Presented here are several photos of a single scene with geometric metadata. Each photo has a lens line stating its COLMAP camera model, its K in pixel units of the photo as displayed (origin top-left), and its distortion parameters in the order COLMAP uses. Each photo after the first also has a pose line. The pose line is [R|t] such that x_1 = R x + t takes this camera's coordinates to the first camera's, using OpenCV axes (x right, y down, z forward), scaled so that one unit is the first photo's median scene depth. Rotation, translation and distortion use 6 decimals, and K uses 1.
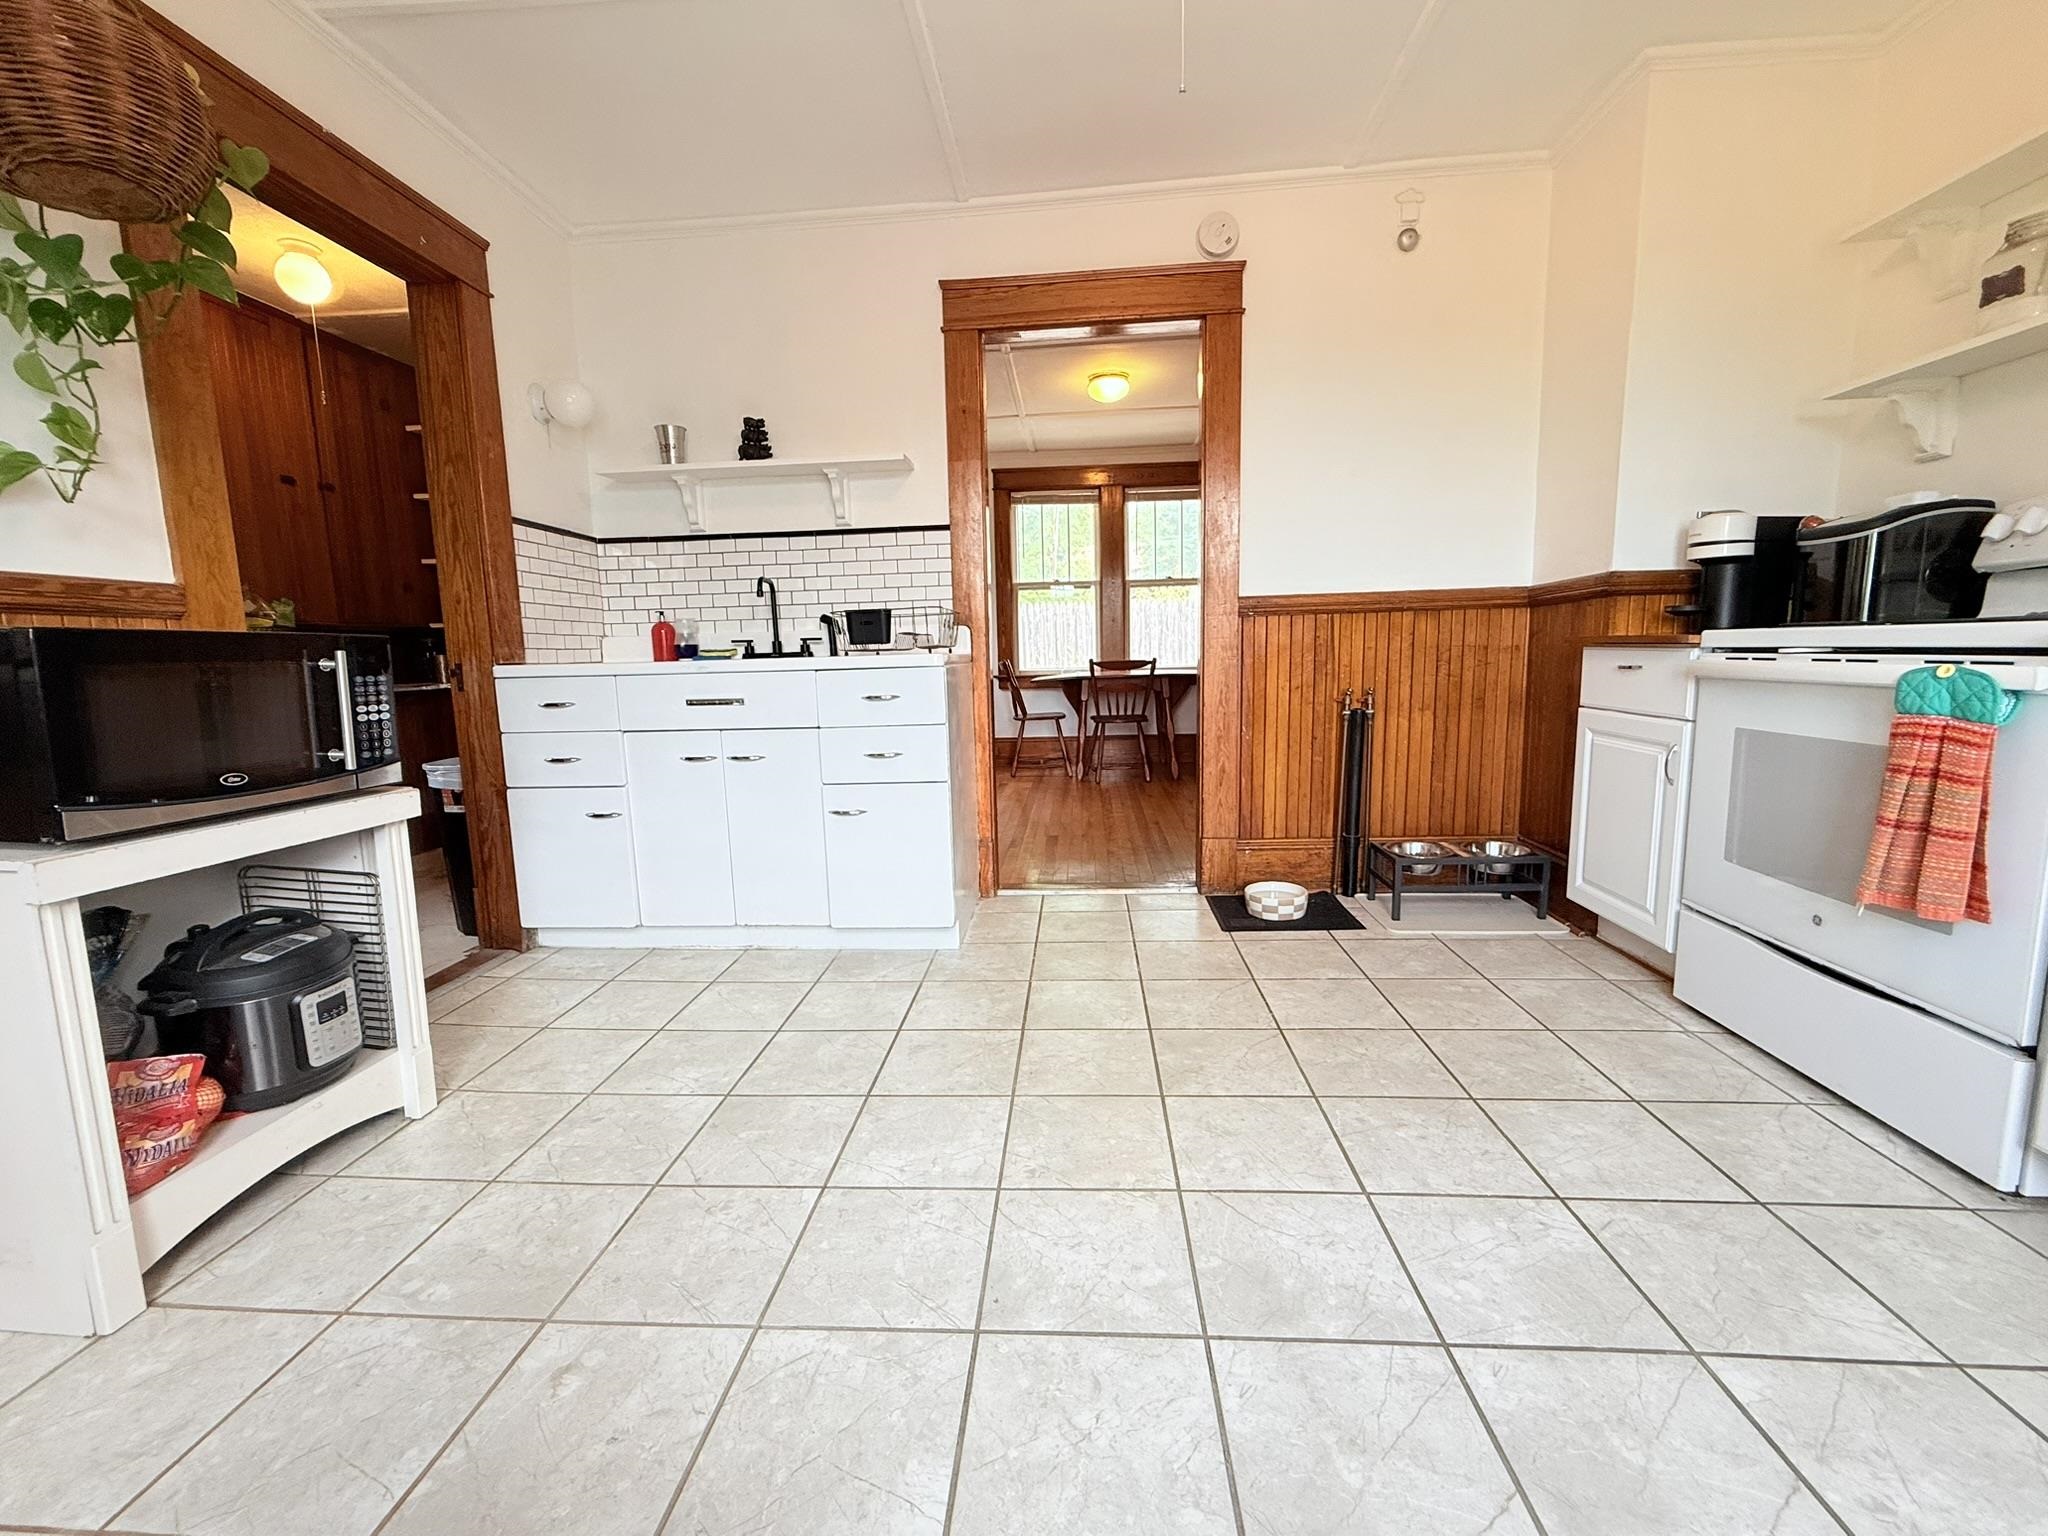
lens RADIAL K [[837.6, 0, 1017.8], [0, 837.6, 763.7], [0, 0, 1]] dist [0.000599, 0.000034]
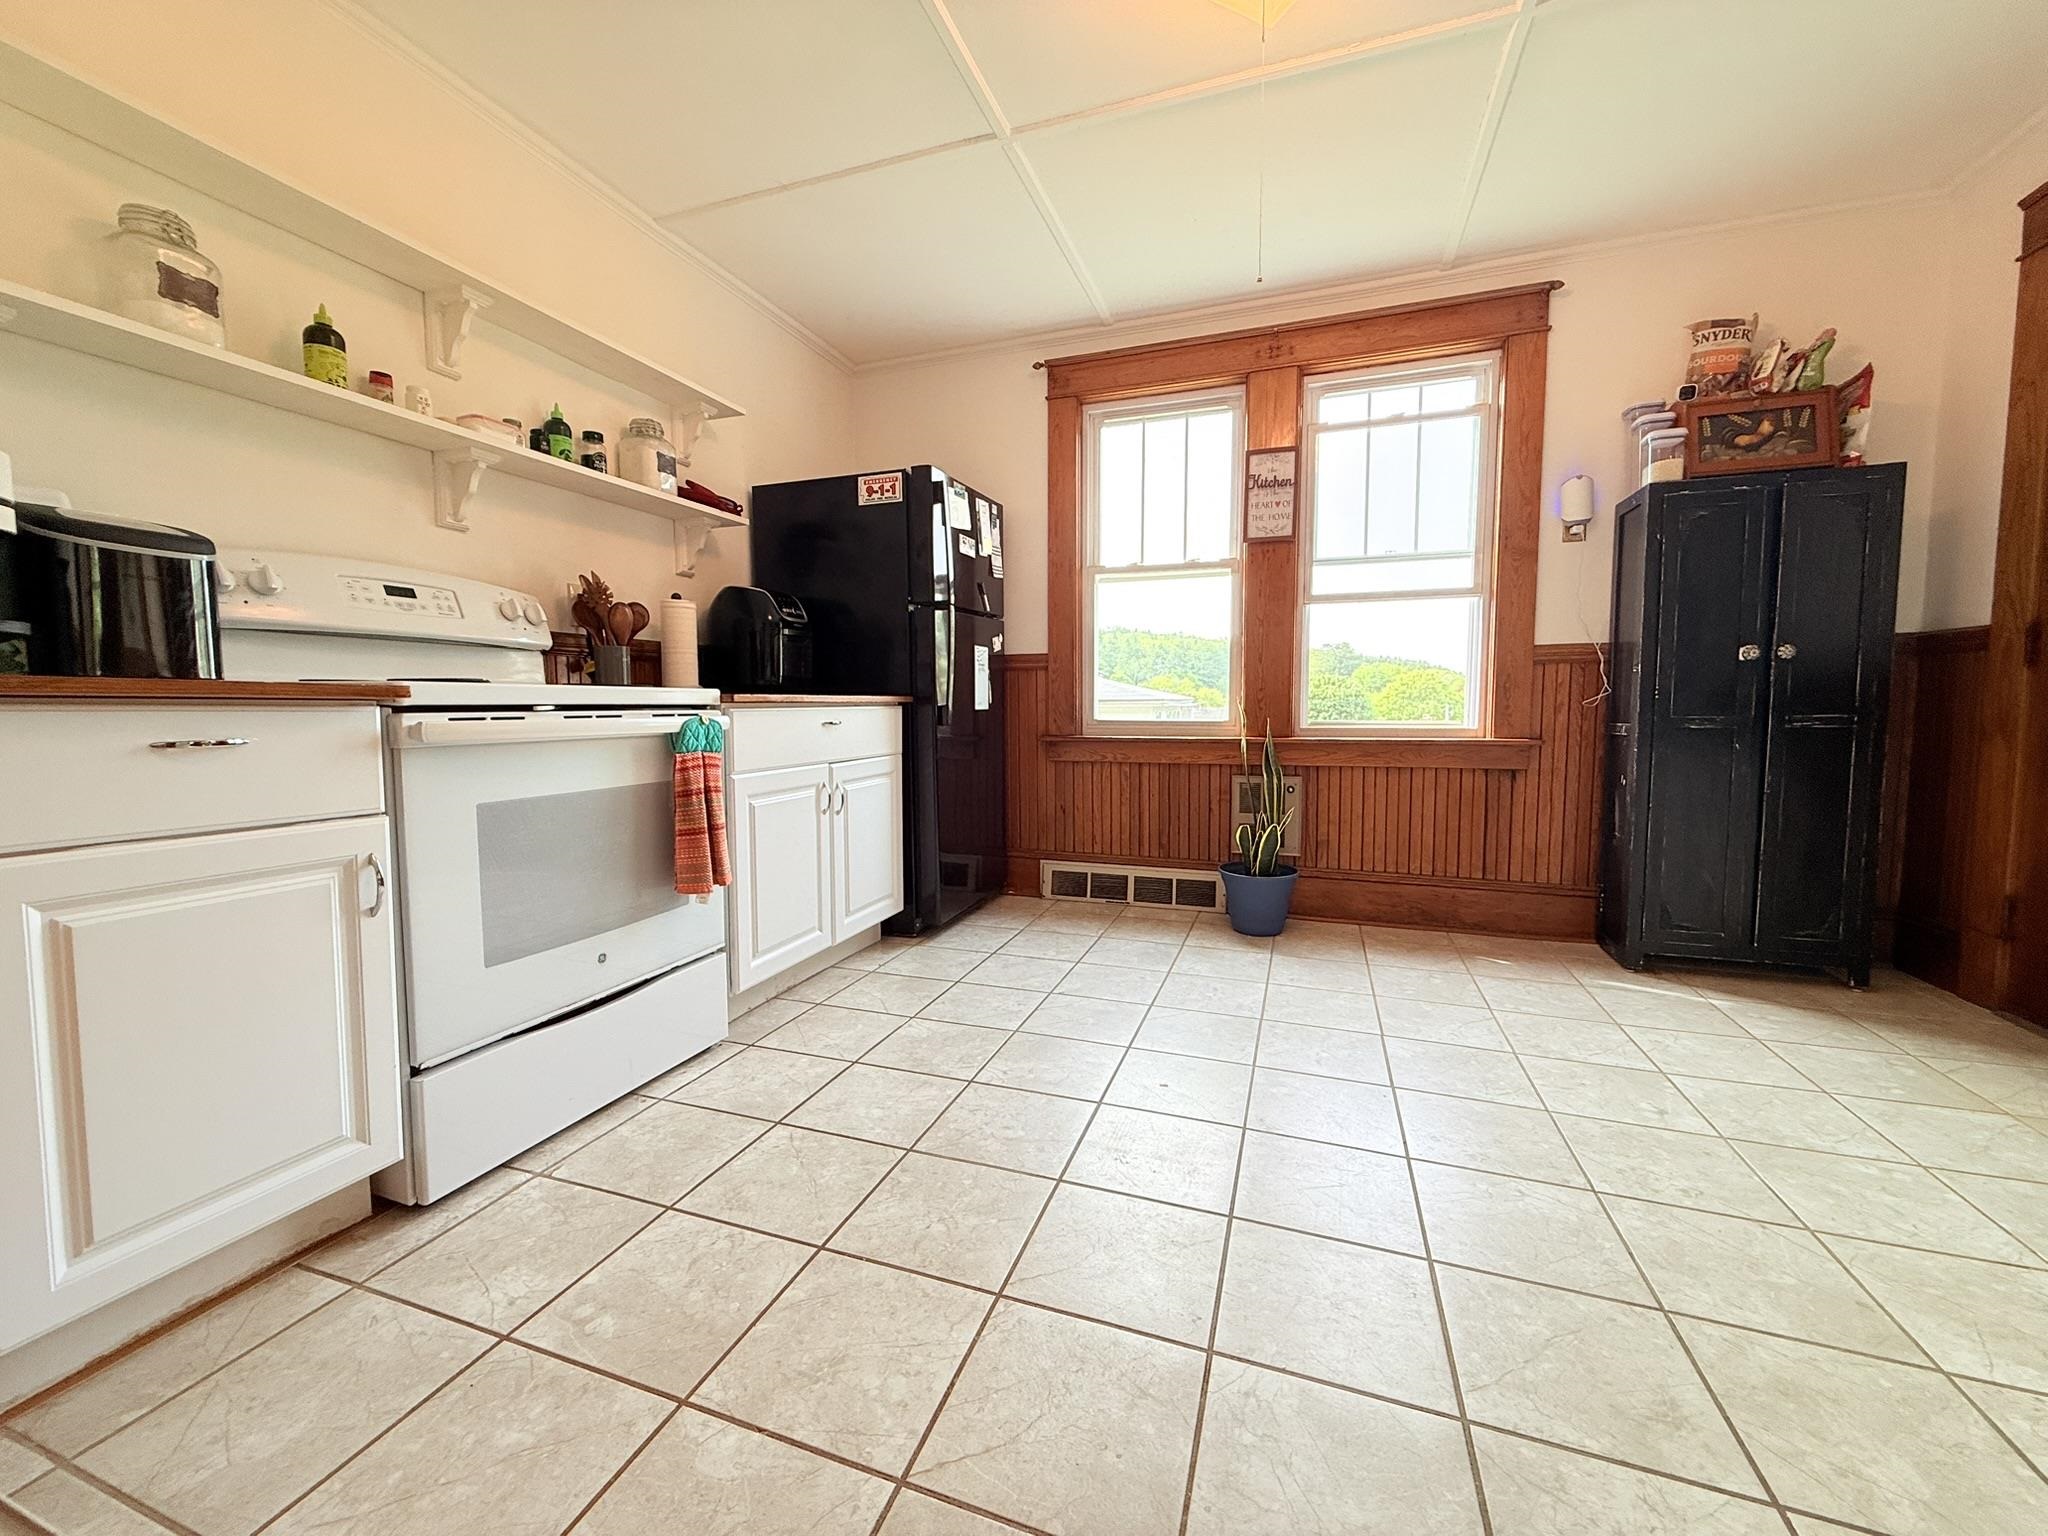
lens RADIAL K [[814.4, 0, 1018.1], [0, 814.4, 763.5], [0, 0, 1]] dist [0.000271, 0.000138]
pose [[-0.963302, 0.009238, 0.268260, 0.119325], [0.063885, 0.978579, 0.195707, -0.167502], [-0.260706, 0.205663, -0.943258, 1.327037]]
